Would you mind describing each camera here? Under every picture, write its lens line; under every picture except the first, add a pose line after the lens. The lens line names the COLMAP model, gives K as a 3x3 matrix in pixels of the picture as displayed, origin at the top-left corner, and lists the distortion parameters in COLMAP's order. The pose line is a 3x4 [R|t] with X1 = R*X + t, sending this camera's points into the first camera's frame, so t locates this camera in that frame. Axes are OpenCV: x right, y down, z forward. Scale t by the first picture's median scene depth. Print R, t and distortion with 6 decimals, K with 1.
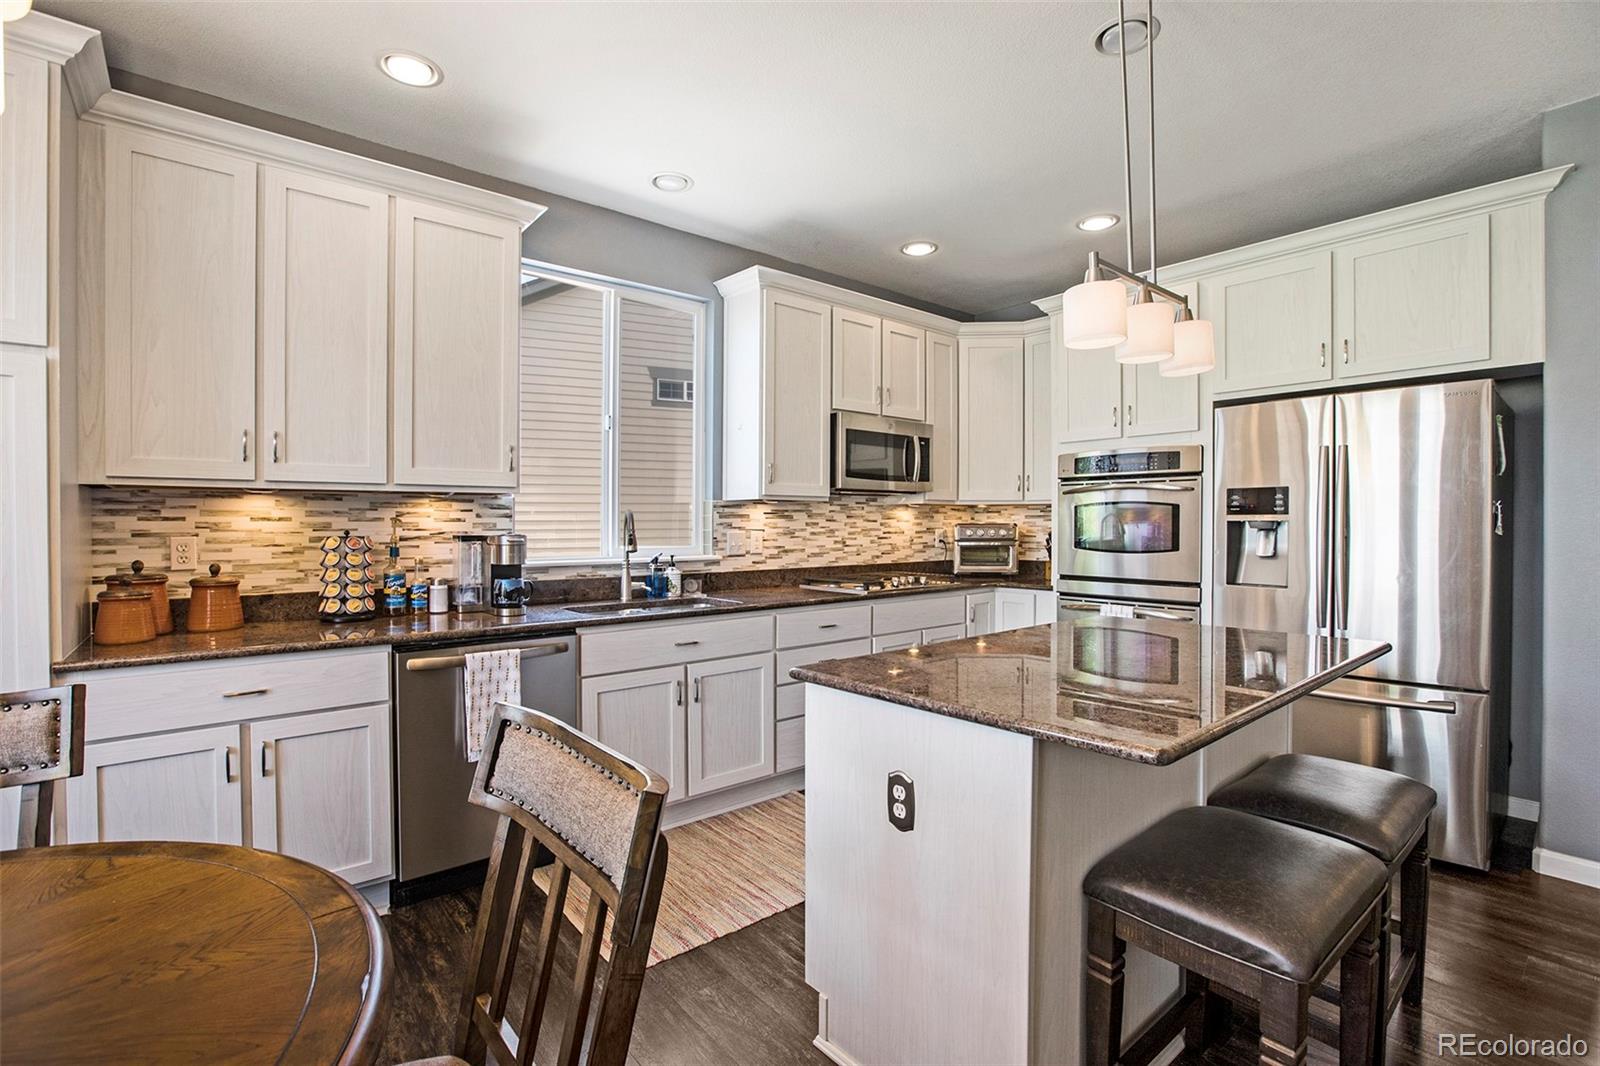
lens RADIAL K [[737.3, 0, 814.7], [0, 737.3, 528.7], [0, 0, 1]] dist [-0.033551, 0.010463]
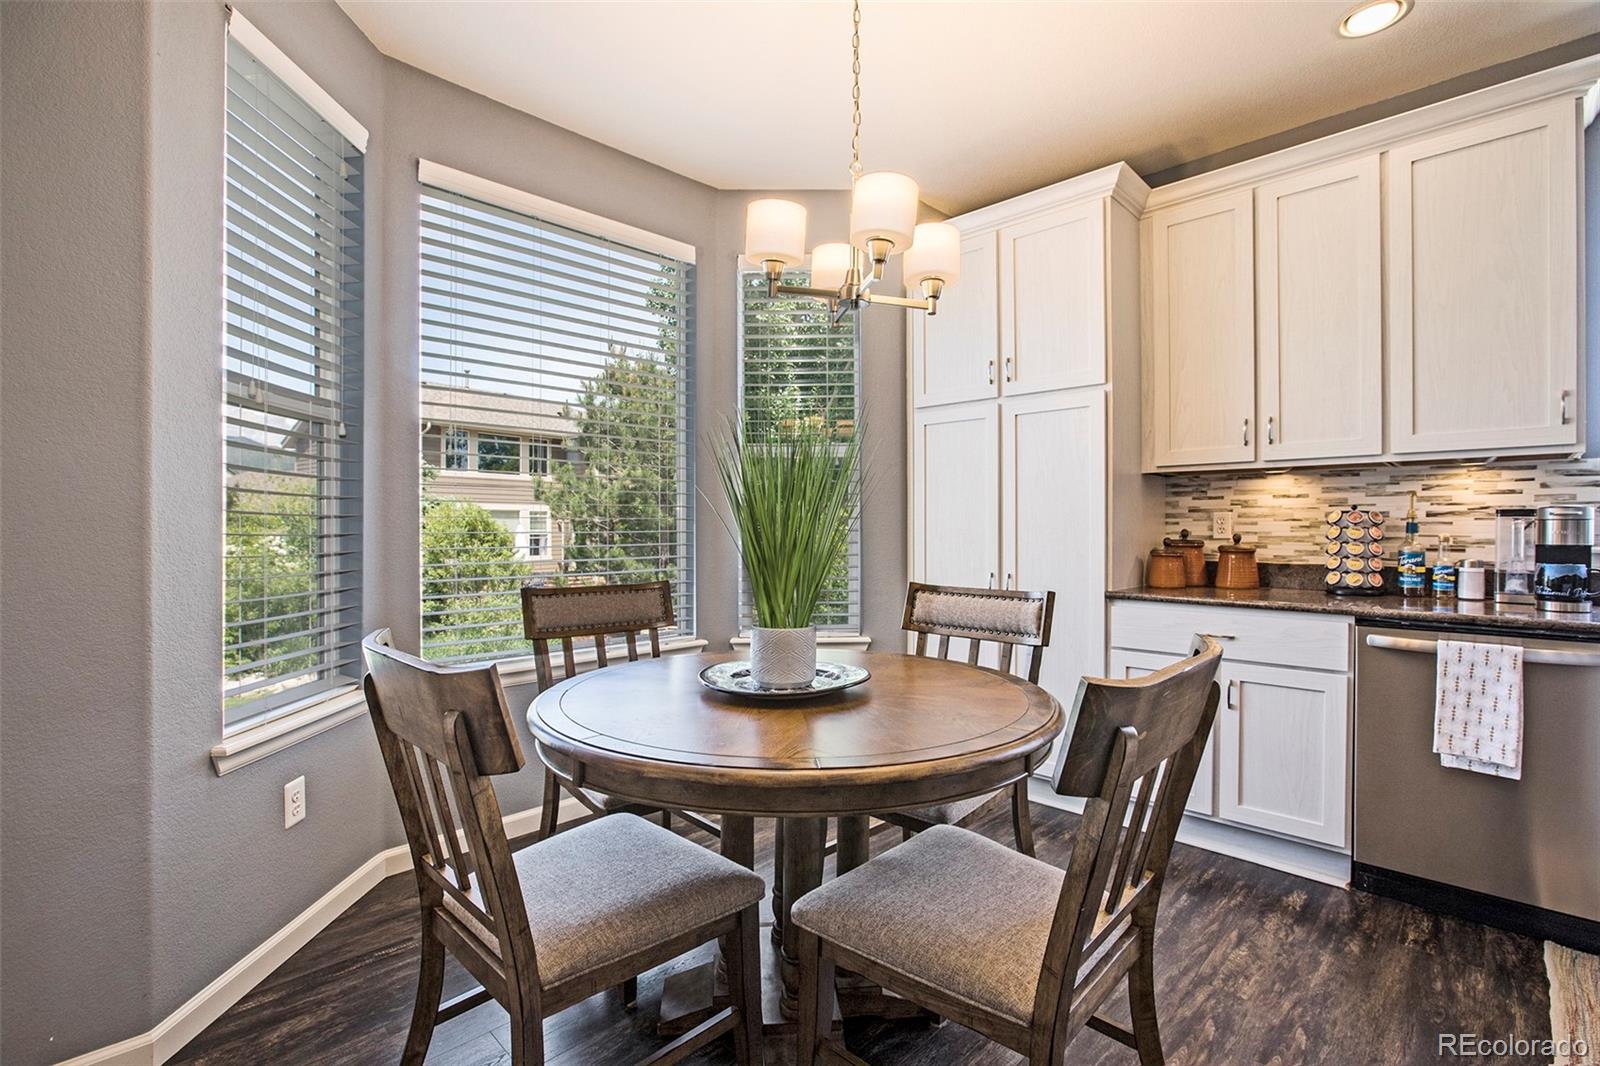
lens RADIAL K [[737.3, 0, 786.4], [0, 737.3, 532.8], [0, 0, 1]] dist [-0.033551, 0.010463]
pose [[0.085695, 0.009836, -0.996273, 0.264185], [-0.007146, 0.999932, 0.009258, 0.034313], [0.996296, 0.006326, 0.085759, 0.123347]]
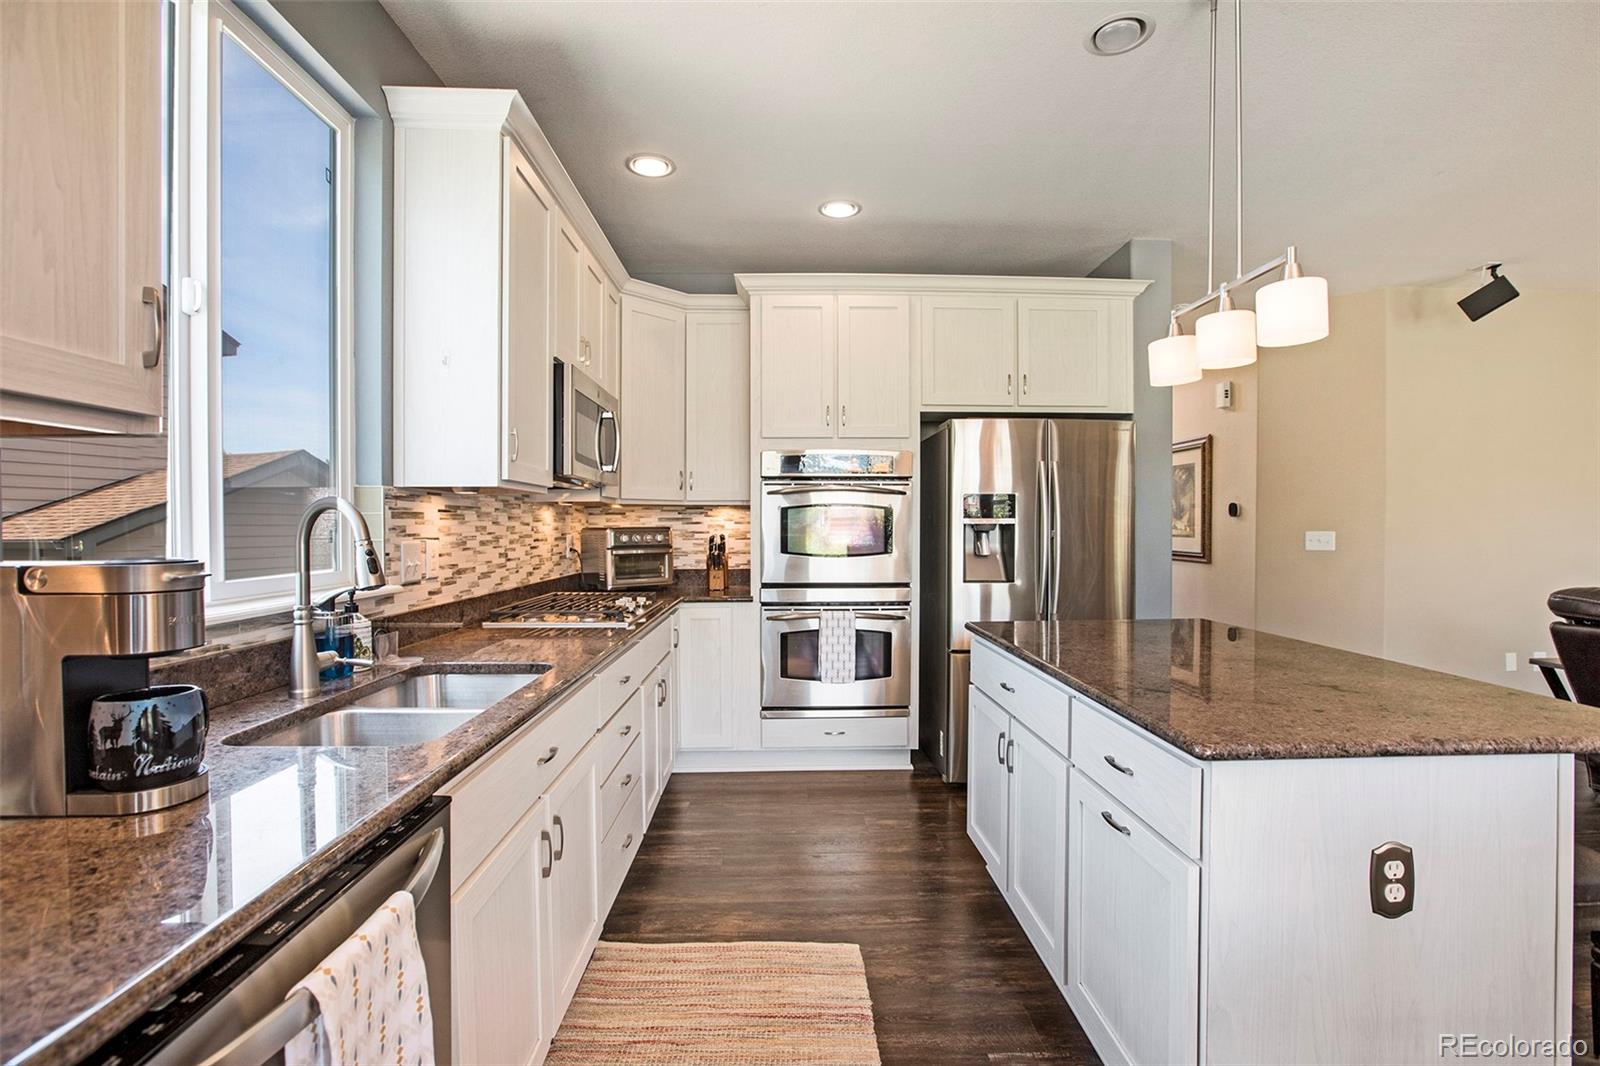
lens RADIAL K [[737.3, 0, 805.3], [0, 737.3, 529.2], [0, 0, 1]] dist [-0.033551, 0.010463]
pose [[0.643201, -0.003232, 0.765691, -0.478059], [0.007584, 0.999969, -0.002150, -0.003091], [-0.765660, 0.007190, 0.643205, 0.538680]]
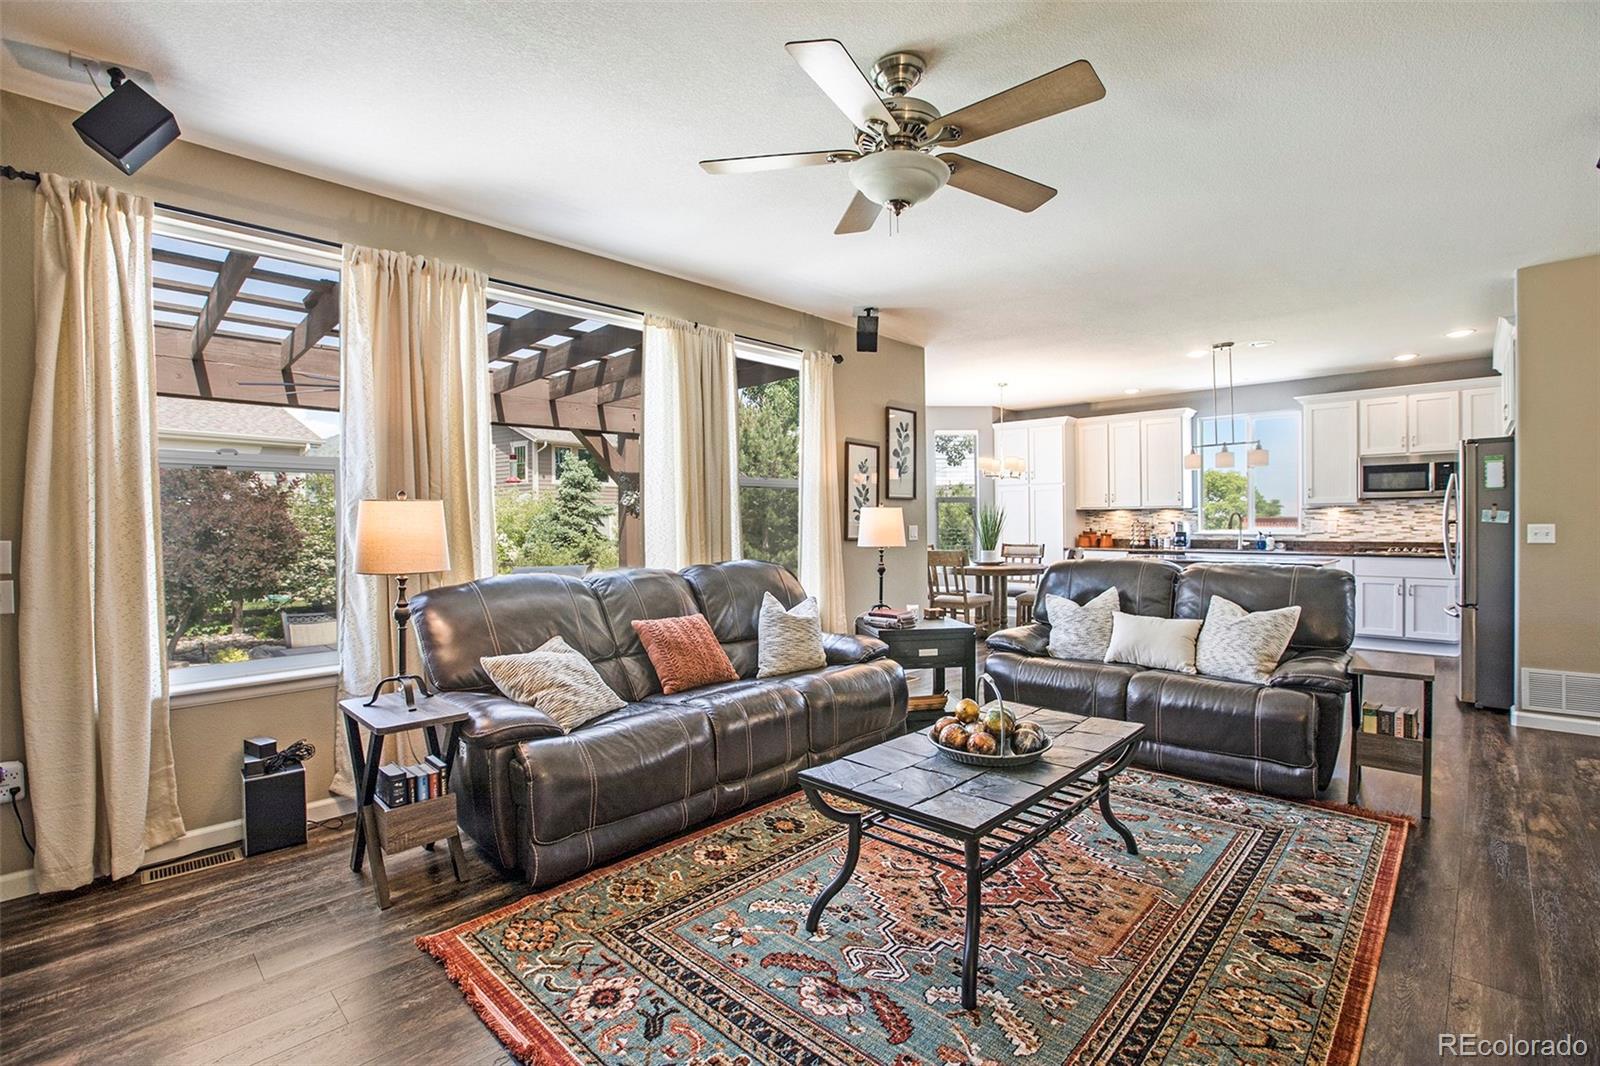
lens RADIAL K [[737.3, 0, 826.3], [0, 737.3, 534.8], [0, 0, 1]] dist [-0.033551, 0.010463]
pose [[0.148957, 0.016468, -0.988706, 2.250813], [-0.002812, 0.999864, 0.016231, 0.016627], [0.988840, 0.000362, 0.148984, -0.827215]]
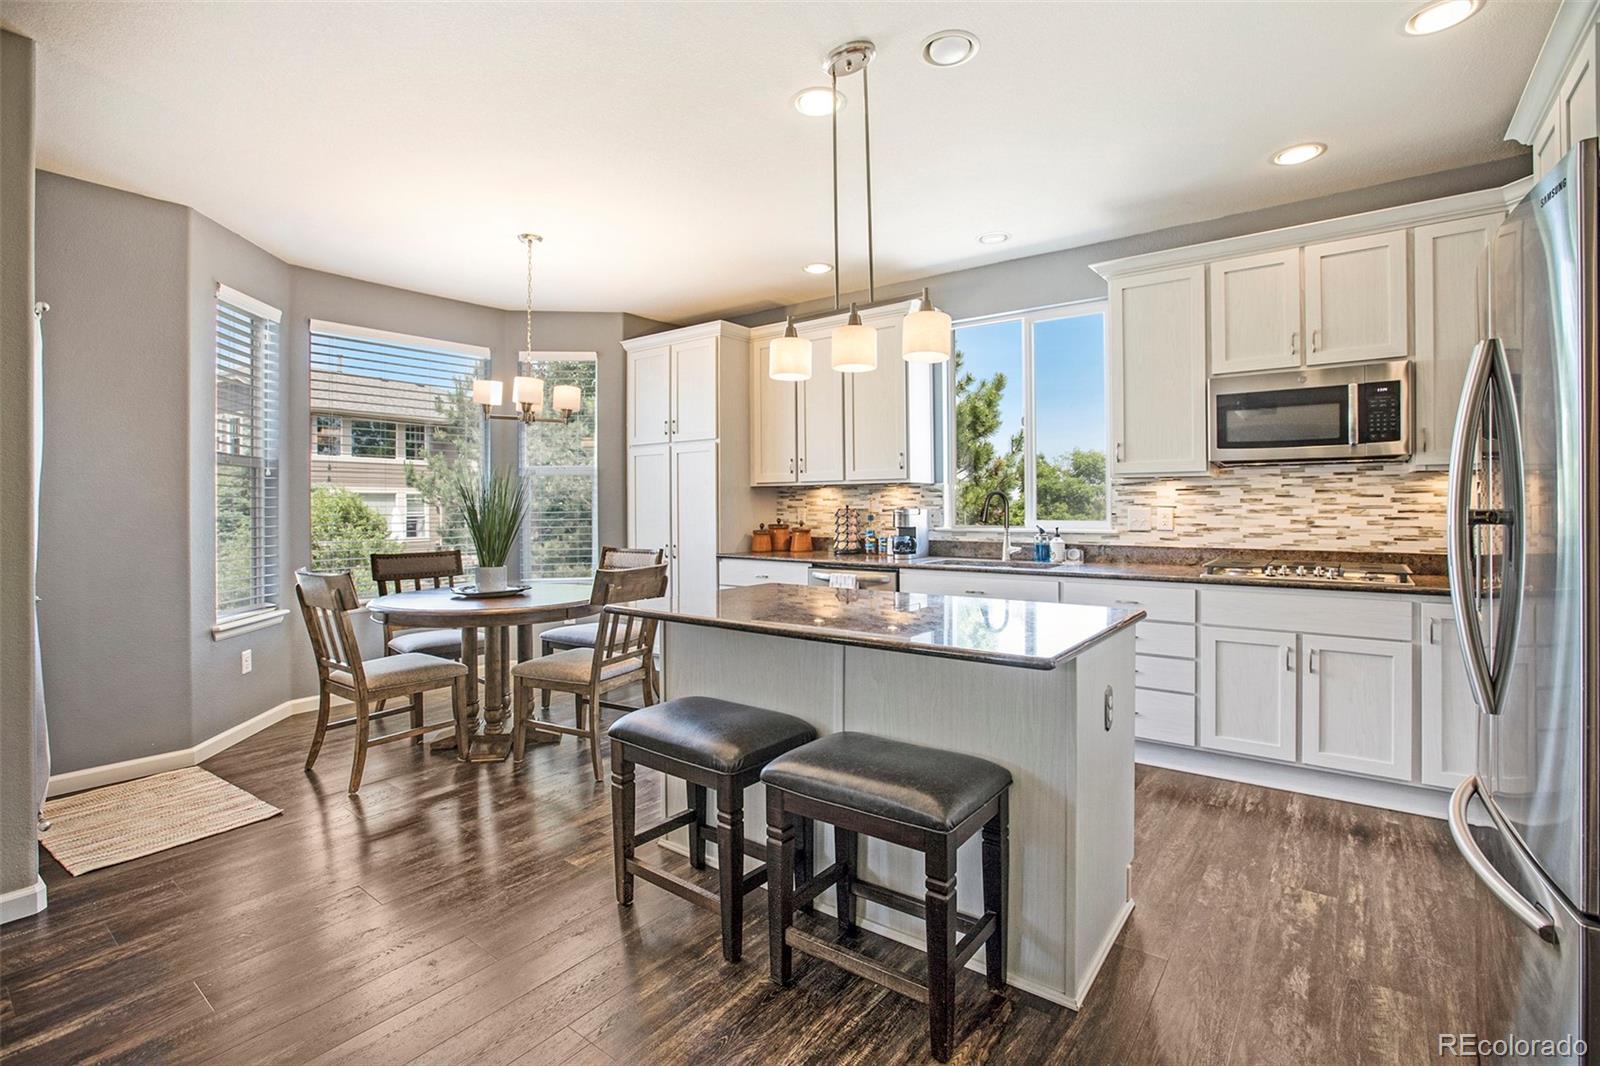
lens RADIAL K [[737.3, 0, 803.0], [0, 737.3, 512.0], [0, 0, 1]] dist [-0.033551, 0.010463]
pose [[0.238211, 0.009313, -0.971169, 1.082496], [-0.003326, 0.999956, 0.008774, 0.002701], [0.971208, 0.001140, 0.238232, 0.401101]]
